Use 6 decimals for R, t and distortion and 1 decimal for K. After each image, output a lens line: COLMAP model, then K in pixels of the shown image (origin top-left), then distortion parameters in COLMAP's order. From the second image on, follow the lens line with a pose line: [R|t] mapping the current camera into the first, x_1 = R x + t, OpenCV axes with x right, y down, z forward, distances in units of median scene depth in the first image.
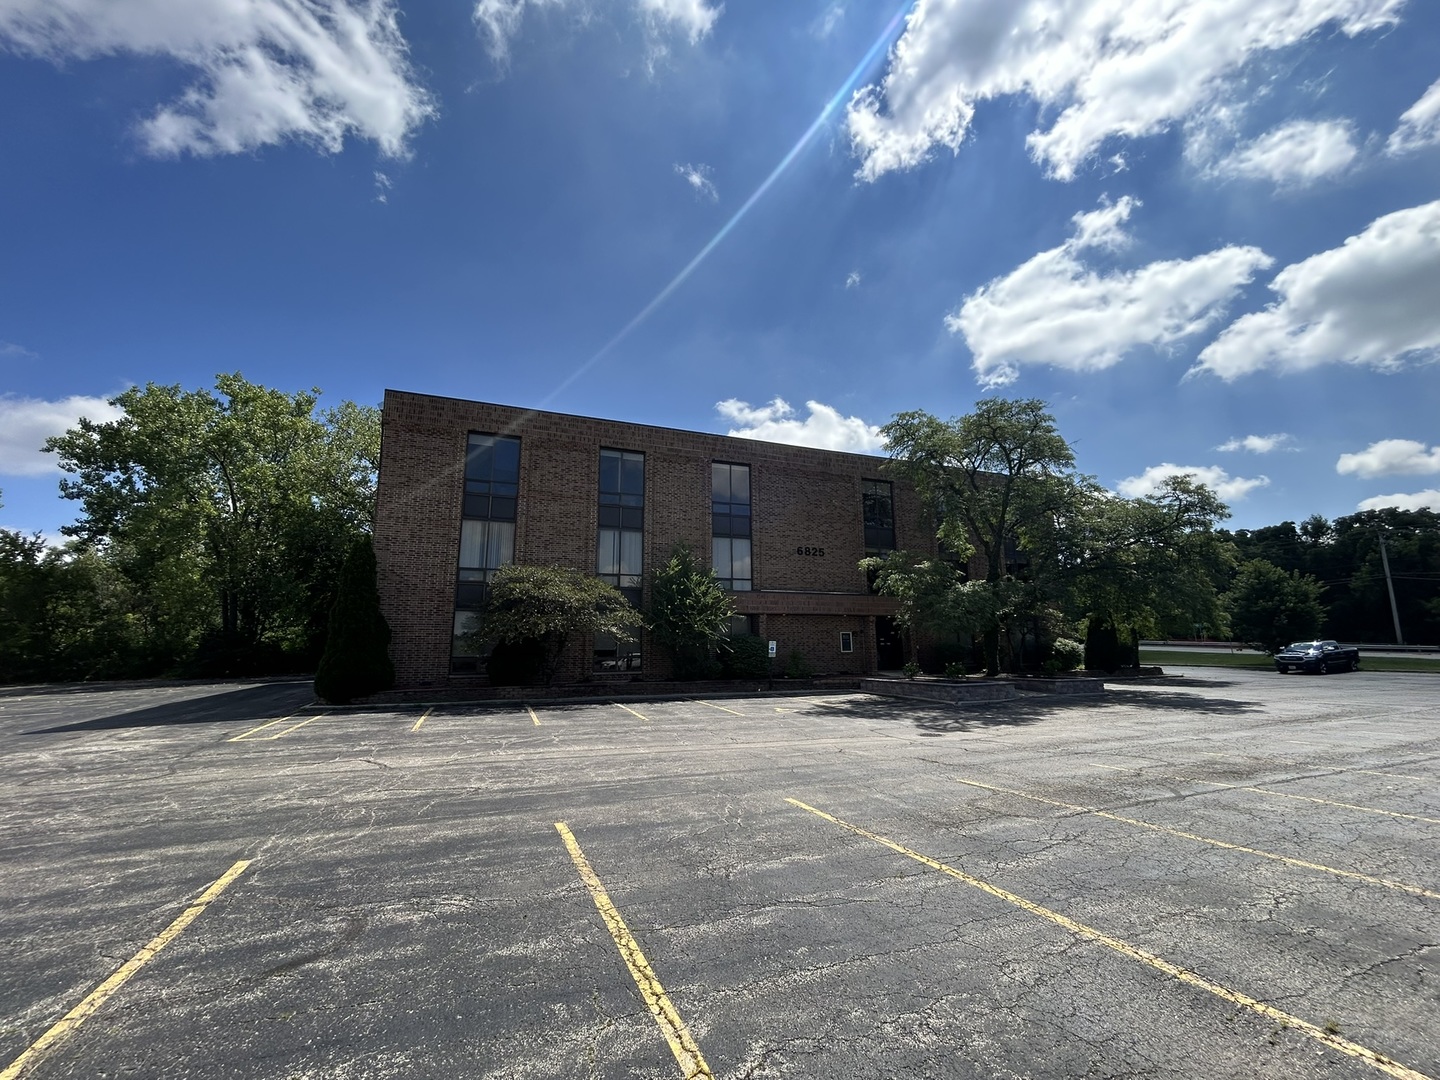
lens RADIAL K [[582.1, 0, 720.0], [0, 582.1, 540.0], [0, 0, 1]] dist [0.000382, 0.000017]
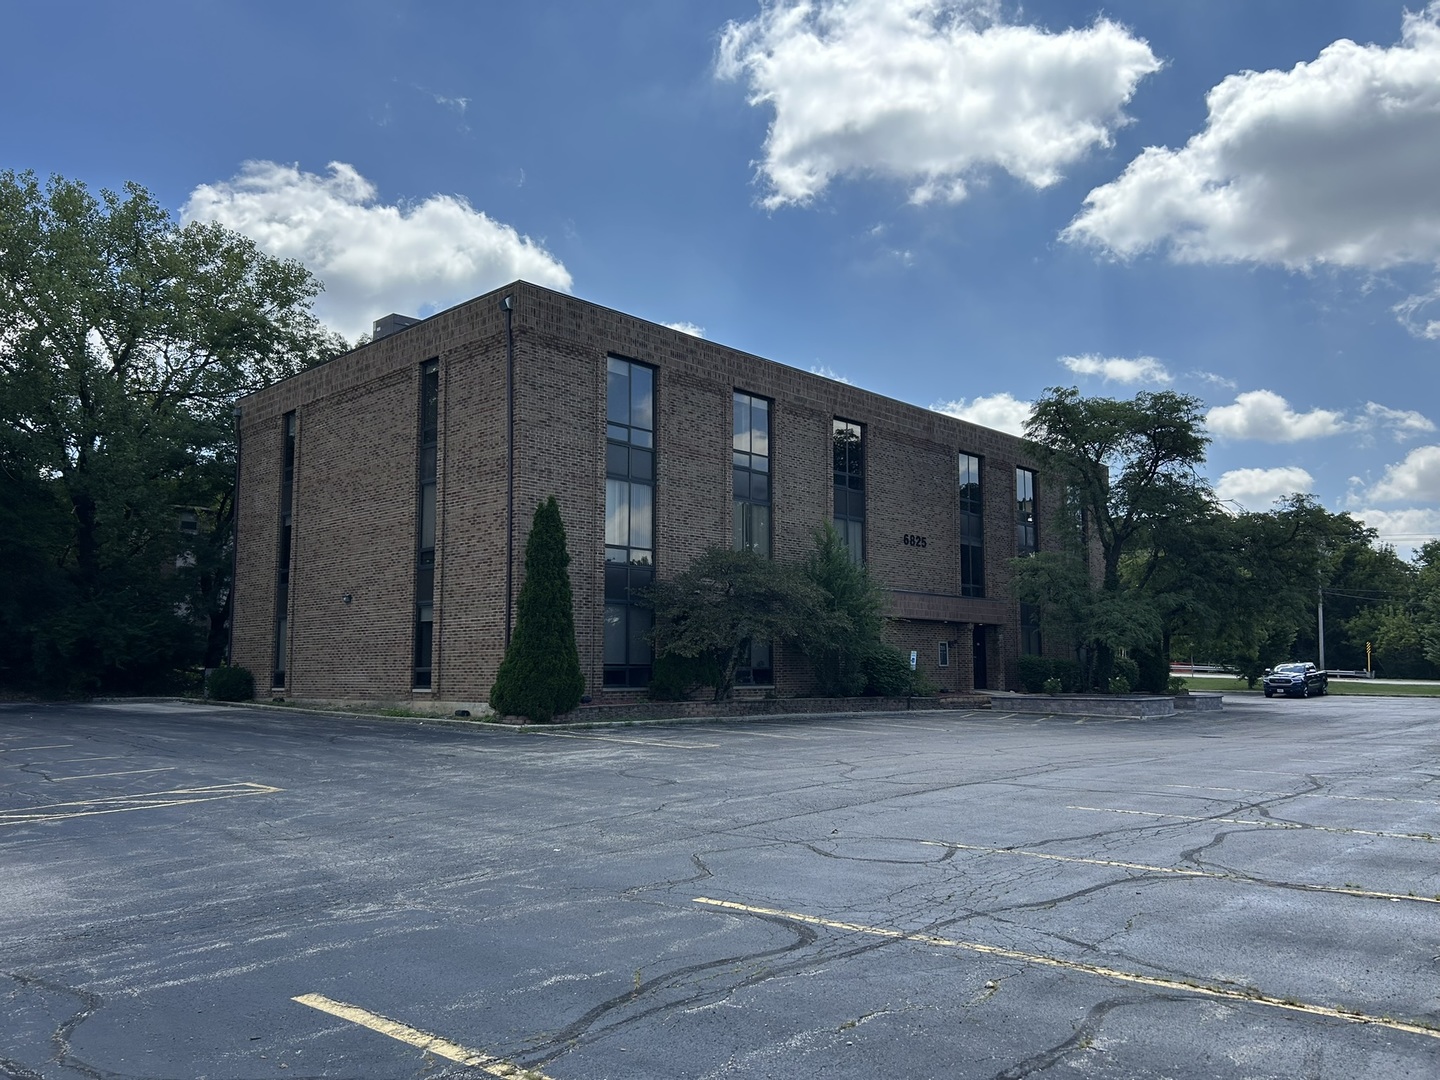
lens RADIAL K [[1083.4, 0, 738.3], [0, 1083.4, 542.7], [0, 0, 1]] dist [0.047788, -0.046482]
pose [[0.906337, 0.058419, 0.418499, -0.762457], [-0.086264, 0.995120, 0.047909, -0.030391], [-0.413657, -0.079523, 0.906953, -0.270596]]
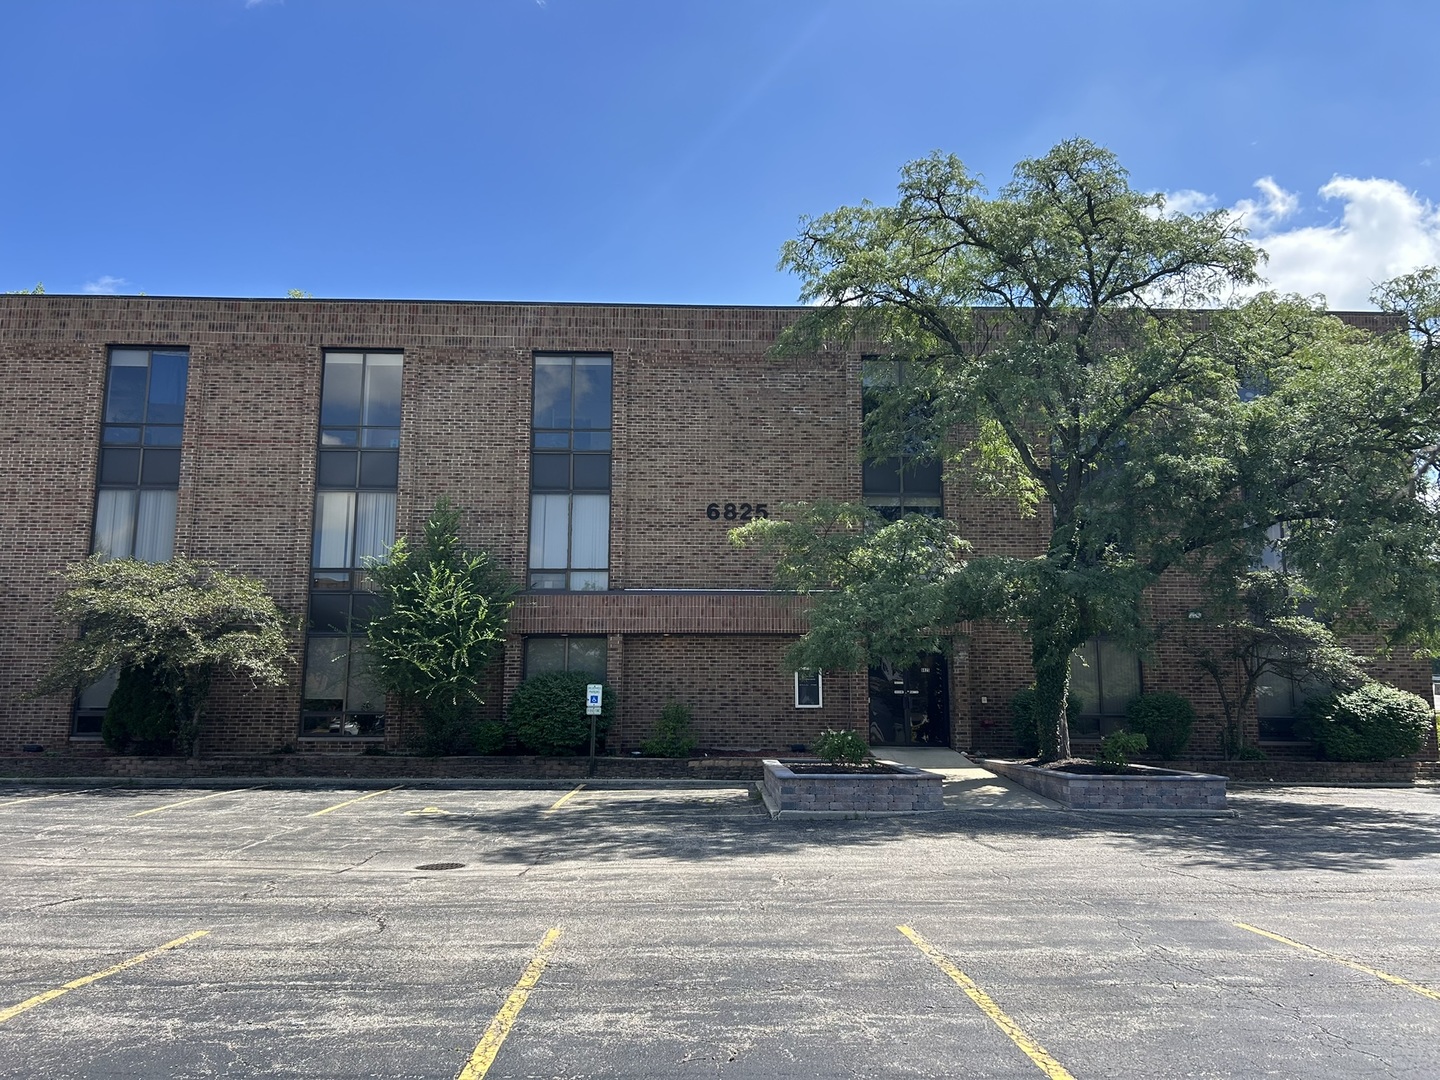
lens RADIAL K [[1034.9, 0, 726.8], [0, 1034.9, 559.2], [0, 0, 1]] dist [0.042128, -0.037462]
pose [[0.935933, -0.039518, -0.349955, 0.517659], [0.054683, 0.997940, 0.033557, 0.034480], [0.347907, -0.050544, 0.936165, 0.163488]]
